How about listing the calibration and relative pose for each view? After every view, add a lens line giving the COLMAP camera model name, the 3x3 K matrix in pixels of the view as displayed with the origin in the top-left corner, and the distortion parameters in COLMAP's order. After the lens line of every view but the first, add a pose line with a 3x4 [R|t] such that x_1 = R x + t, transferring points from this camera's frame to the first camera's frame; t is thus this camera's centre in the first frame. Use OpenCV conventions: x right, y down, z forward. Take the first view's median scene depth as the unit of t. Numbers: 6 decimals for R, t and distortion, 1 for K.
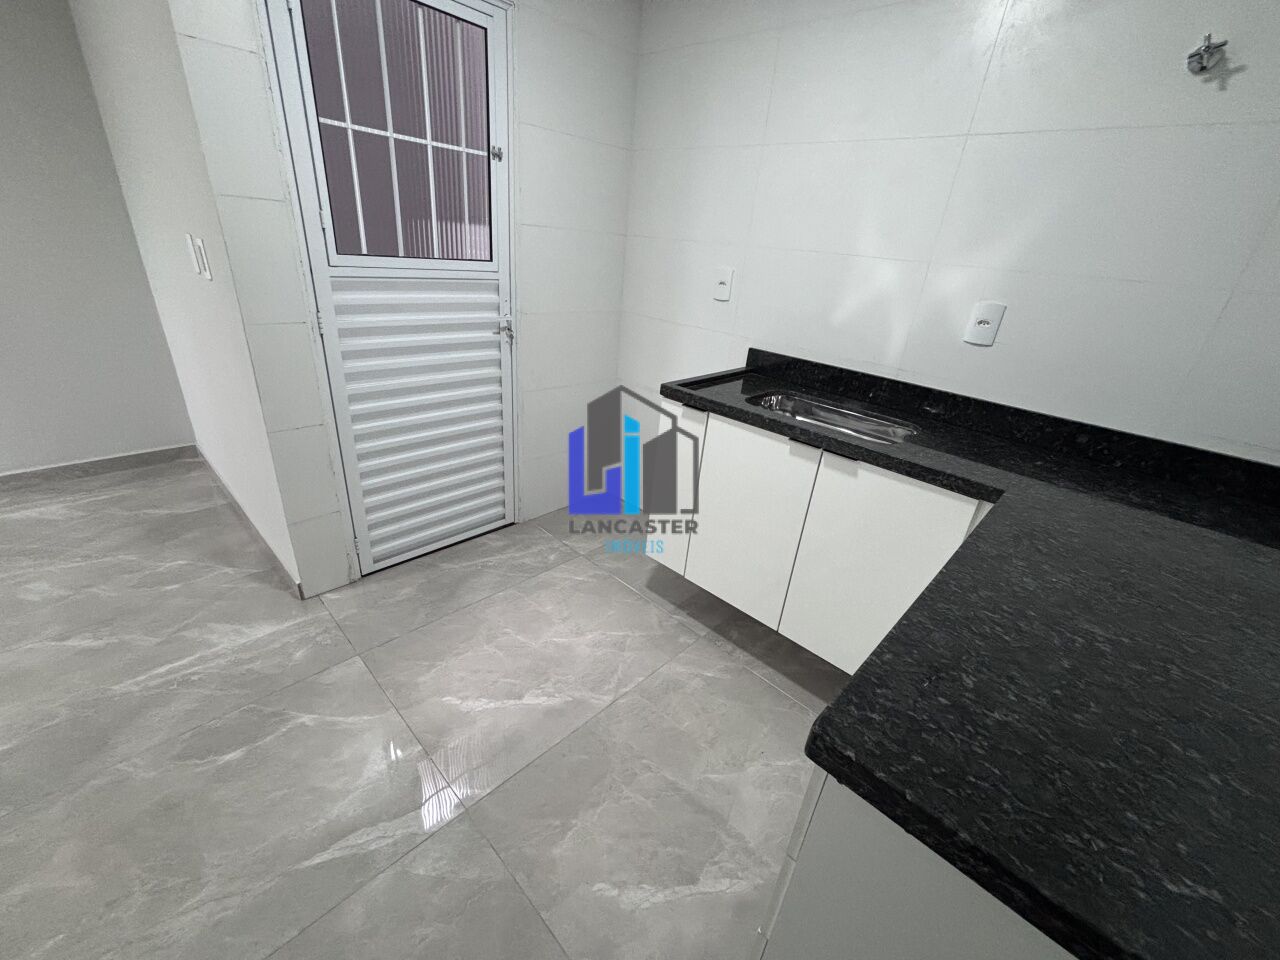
lens RADIAL K [[520.6, 0, 641.8], [0, 520.6, 475.9], [0, 0, 1]] dist [-0.001073, 0.000559]
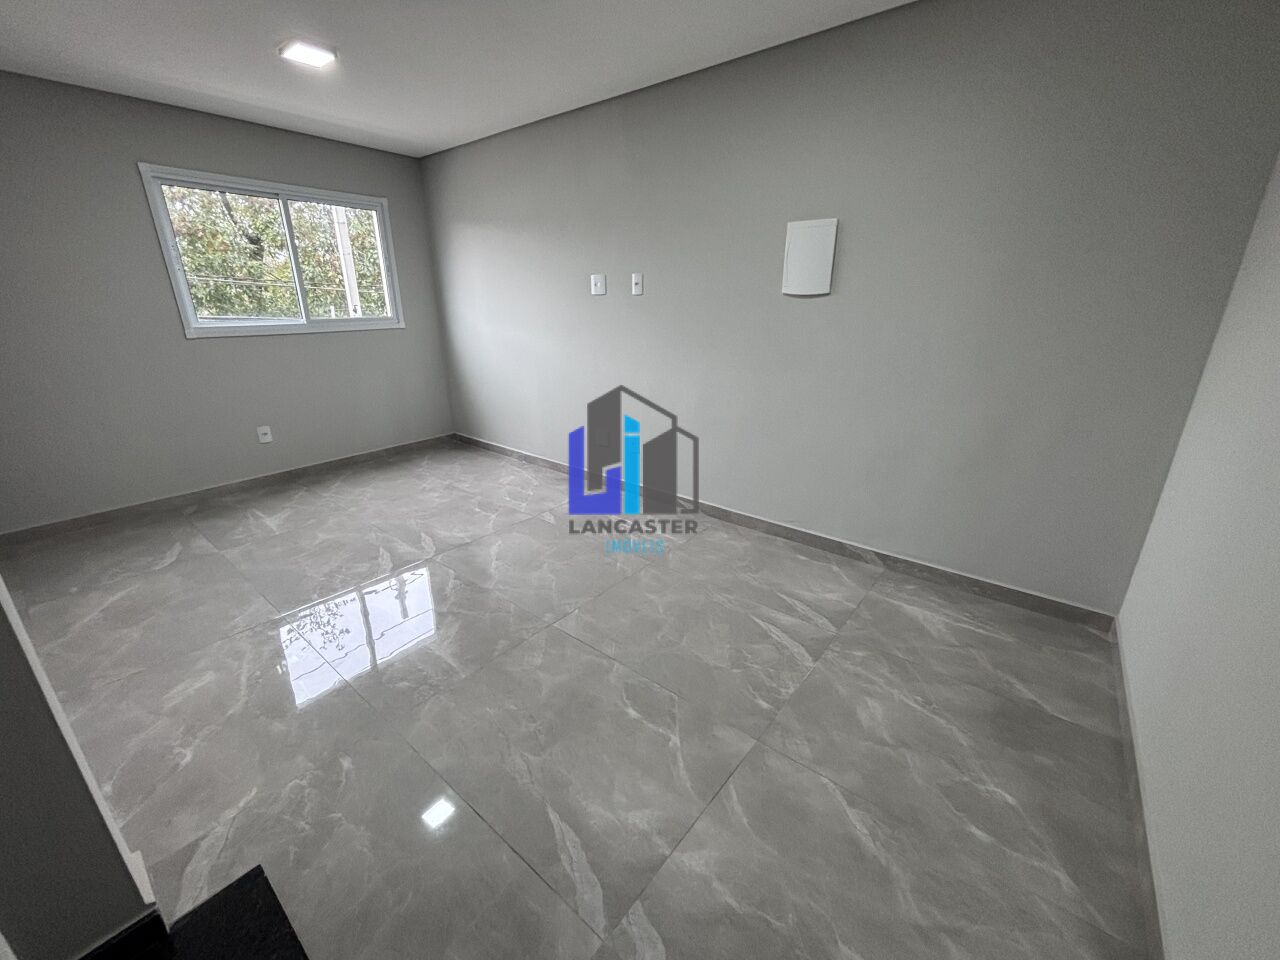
lens RADIAL K [[514.1, 0, 638.7], [0, 514.1, 477.4], [0, 0, 1]] dist [-0.000608, 0.000237]
pose [[0.079966, 0.248118, -0.965424, -0.411233], [-0.411375, 0.890414, 0.194766, -0.156488], [0.907952, 0.381576, 0.173272, 0.303399]]
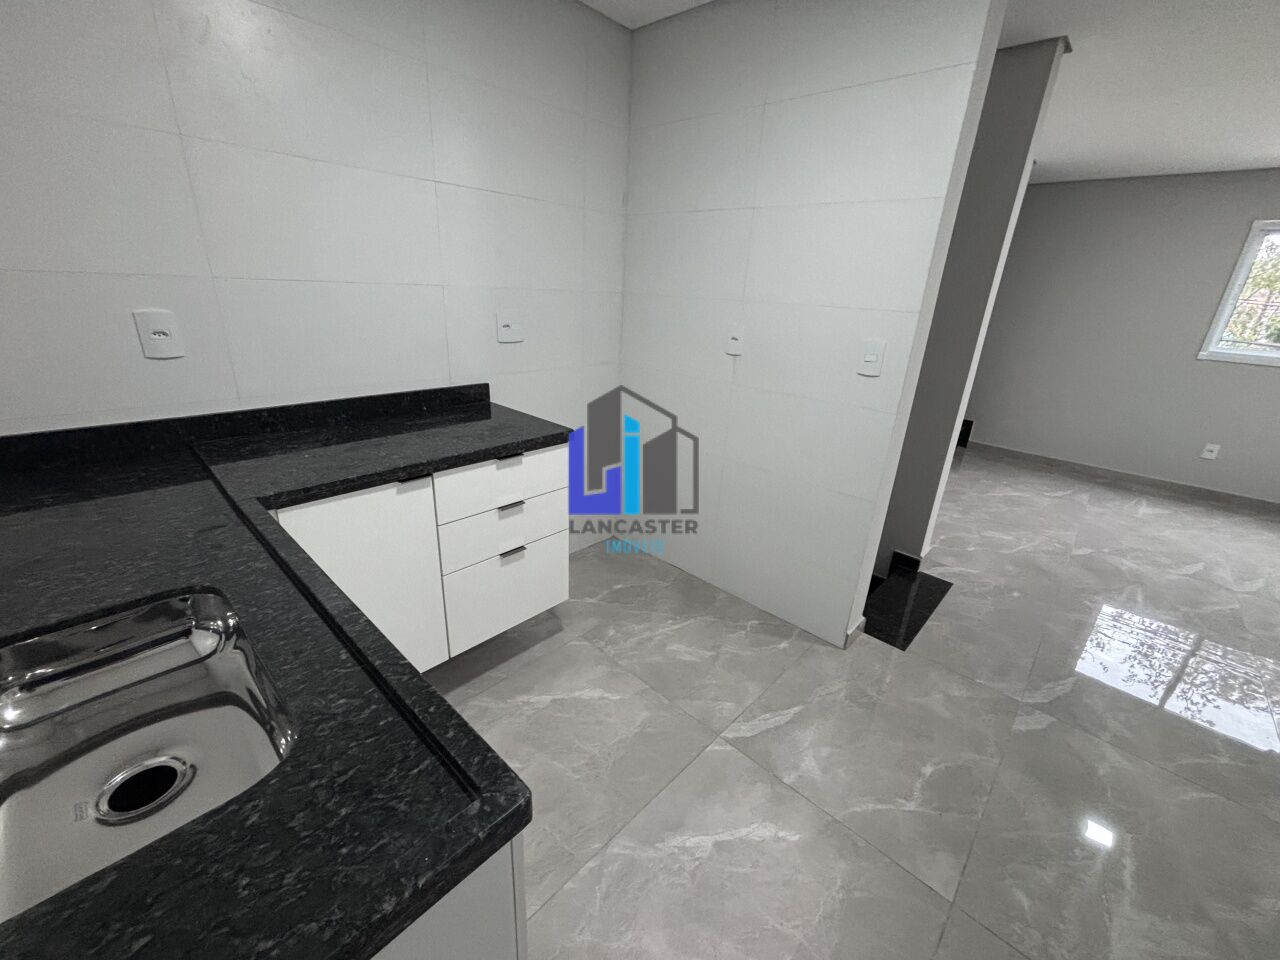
lens RADIAL K [[524.9, 0, 638.2], [0, 524.9, 472.2], [0, 0, 1]] dist [-0.001539, 0.002546]
pose [[-0.990692, -0.124228, -0.055647, 0.014970], [-0.127410, 0.702371, 0.700316, -0.503436], [-0.047914, 0.700887, -0.711661, 1.019036]]
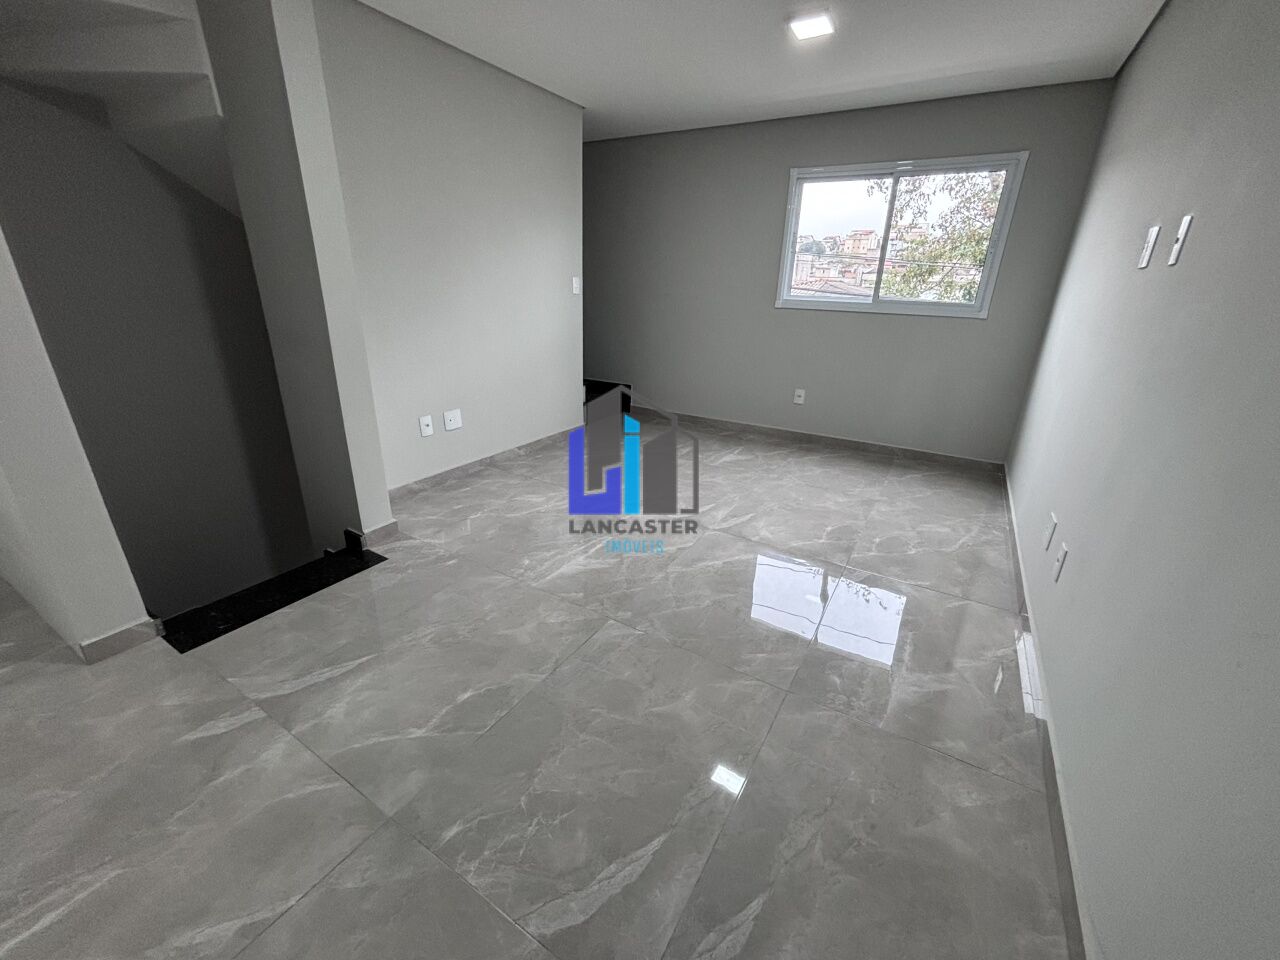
lens RADIAL K [[522.1, 0, 641.2], [0, 522.1, 474.4], [0, 0, 1]] dist [0.013847, -0.000156]
pose [[-0.970223, -0.026446, -0.240766, -1.241505], [-0.188903, 0.704778, 0.683816, -0.524792], [0.151602, 0.708935, -0.688787, 0.994466]]
